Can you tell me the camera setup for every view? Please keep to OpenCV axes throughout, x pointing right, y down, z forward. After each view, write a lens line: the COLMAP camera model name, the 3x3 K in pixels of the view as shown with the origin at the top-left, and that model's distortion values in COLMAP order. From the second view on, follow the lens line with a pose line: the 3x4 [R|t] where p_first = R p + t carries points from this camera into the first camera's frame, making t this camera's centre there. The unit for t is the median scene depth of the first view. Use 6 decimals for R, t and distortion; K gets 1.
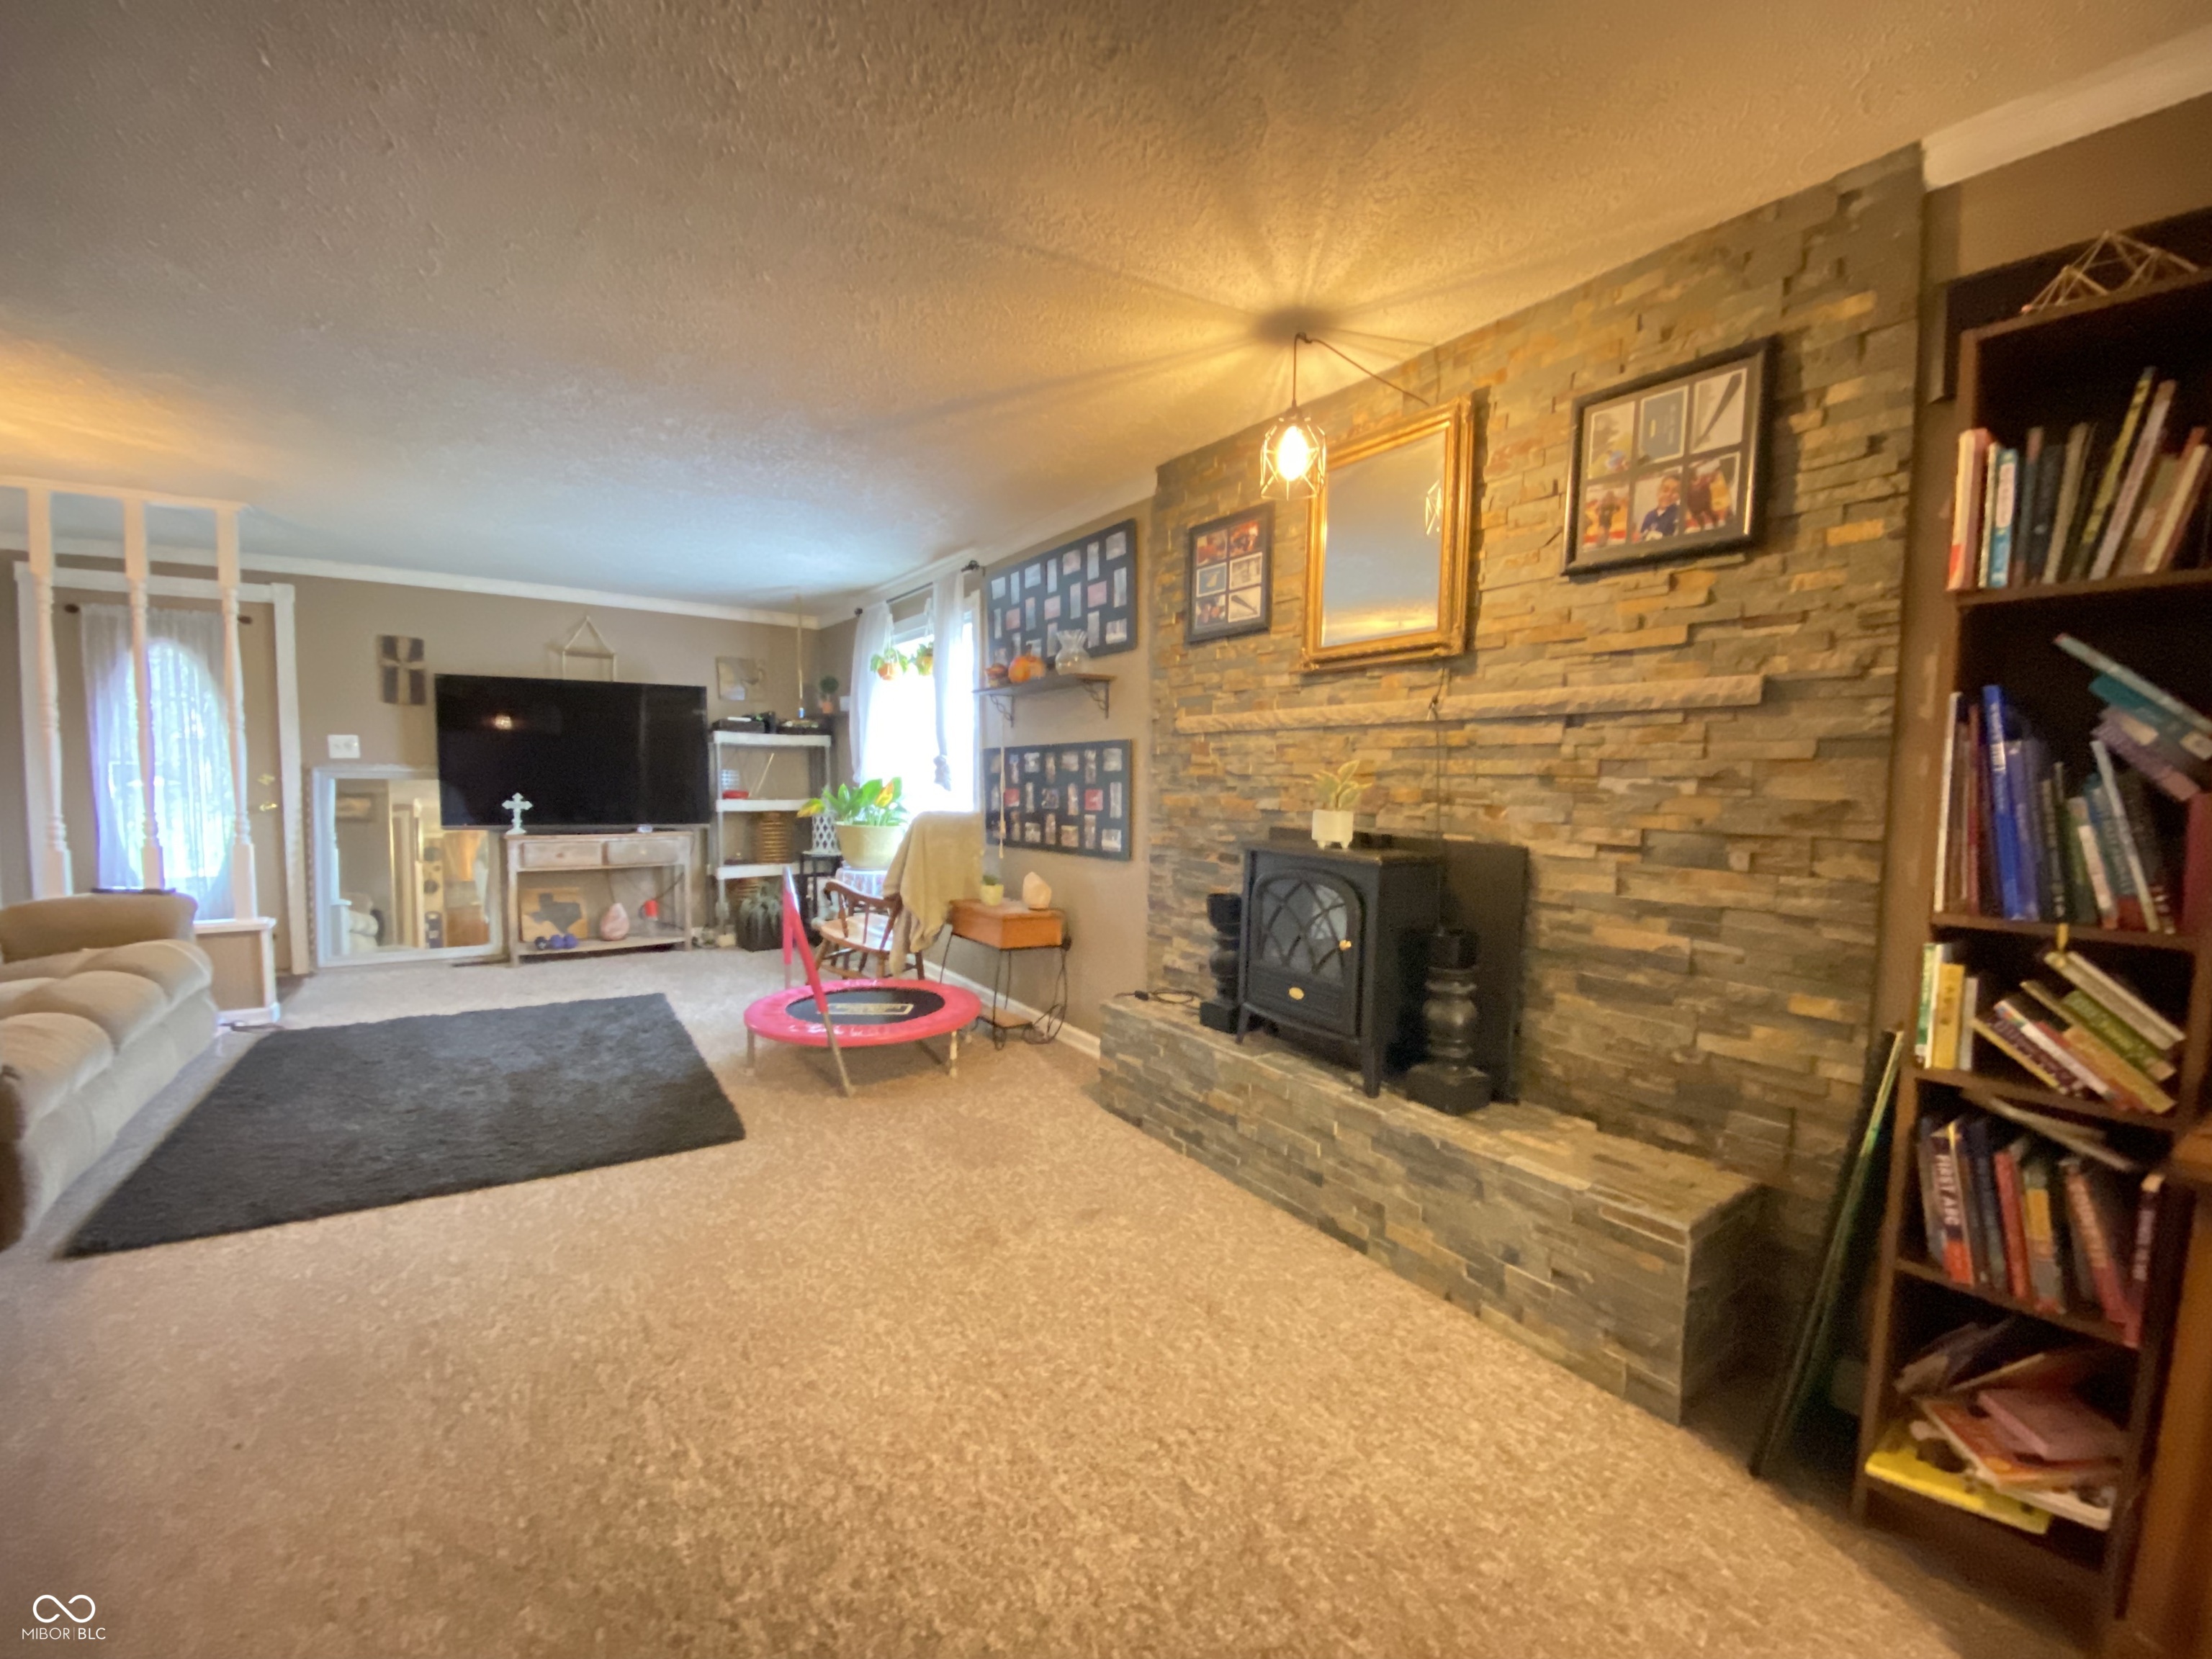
lens RADIAL K [[909.0, 0, 1104.9], [0, 909.0, 838.0], [0, 0, 1]] dist [0.044470, -0.041425]
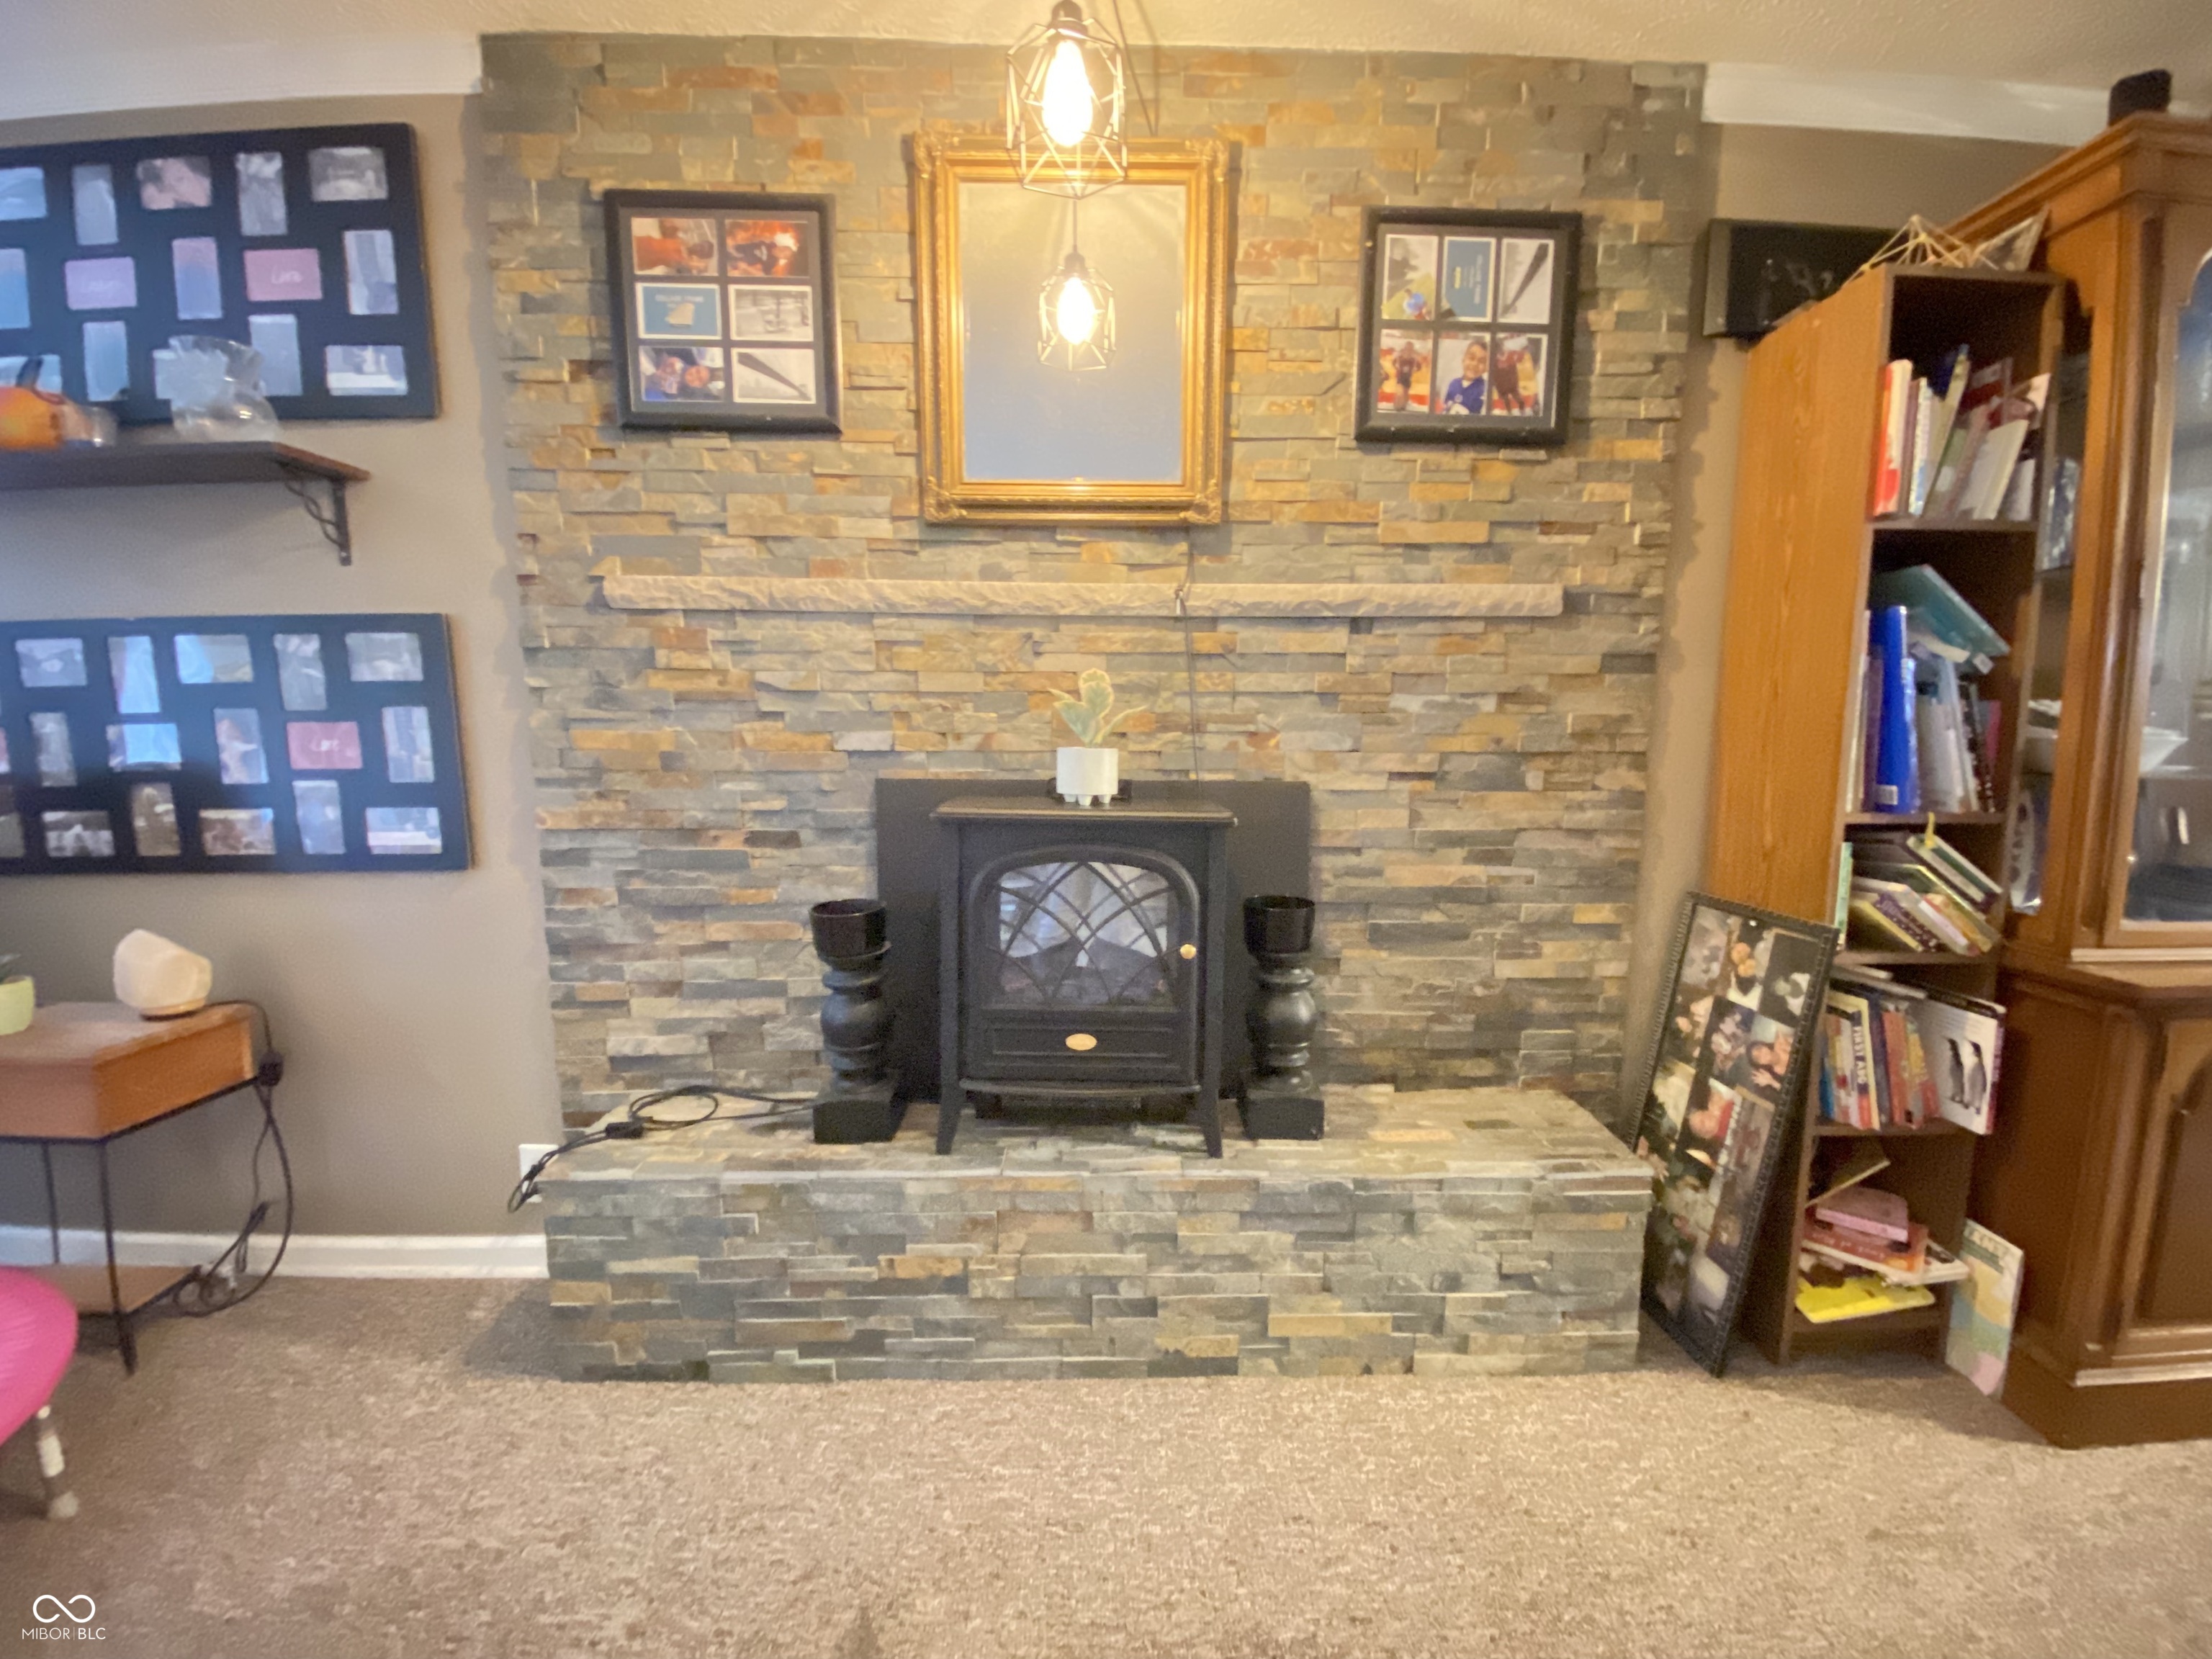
lens RADIAL K [[909.0, 0, 1104.9], [0, 909.0, 838.0], [0, 0, 1]] dist [0.044470, -0.041425]
pose [[0.544288, -0.125383, 0.829476, -0.312557], [0.059511, 0.992047, 0.110907, -0.041235], [-0.836785, -0.011003, 0.547421, 0.717445]]
